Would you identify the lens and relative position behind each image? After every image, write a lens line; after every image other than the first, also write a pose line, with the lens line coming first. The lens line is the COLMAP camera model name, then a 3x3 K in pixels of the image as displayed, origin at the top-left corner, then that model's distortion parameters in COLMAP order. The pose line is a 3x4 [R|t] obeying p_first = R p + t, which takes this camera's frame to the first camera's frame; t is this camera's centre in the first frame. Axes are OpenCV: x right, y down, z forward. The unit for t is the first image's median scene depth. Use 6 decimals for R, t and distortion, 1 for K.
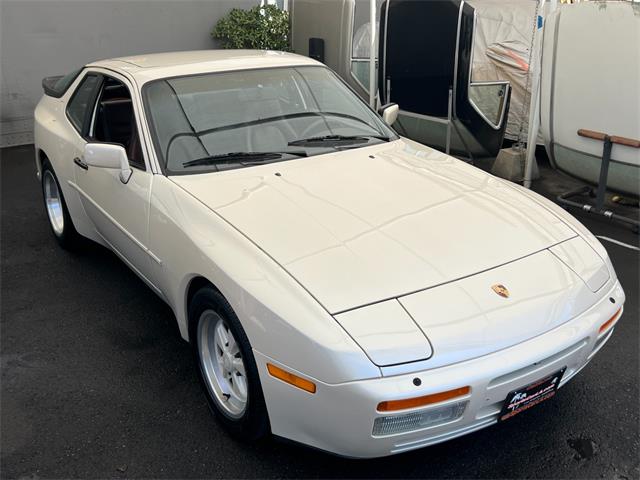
lens RADIAL K [[705.4, 0, 320.0], [0, 705.4, 240.0], [0, 0, 1]] dist [0.018607, -0.012463]
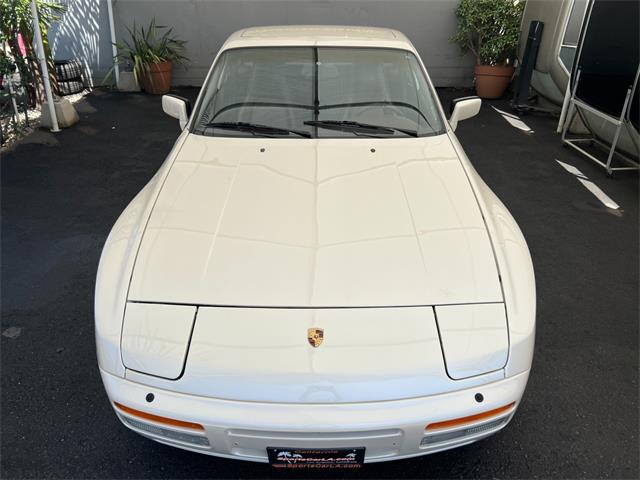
lens RADIAL K [[495.9, 0, 320.0], [0, 495.9, 240.0], [0, 0, 1]] dist [0.025216, -0.002299]
pose [[0.828127, 0.286814, -0.481605, 0.397683], [-0.210465, 0.955415, 0.207089, -0.130594], [0.519529, -0.070135, 0.851570, 0.369691]]
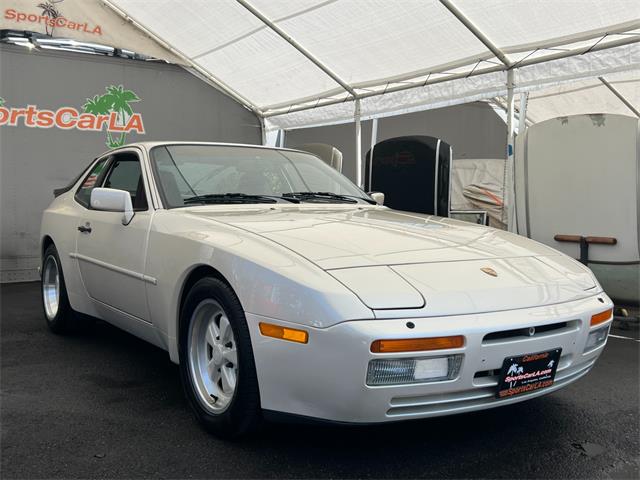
lens RADIAL K [[683.5, 0, 313.9], [0, 683.5, 239.2], [0, 0, 1]] dist [0.126143, -0.322934]
pose [[0.999920, 0.010734, 0.006724, -0.004045], [-0.008098, 0.949958, -0.312272, 0.258770], [-0.009739, 0.312192, 0.949969, 0.030411]]
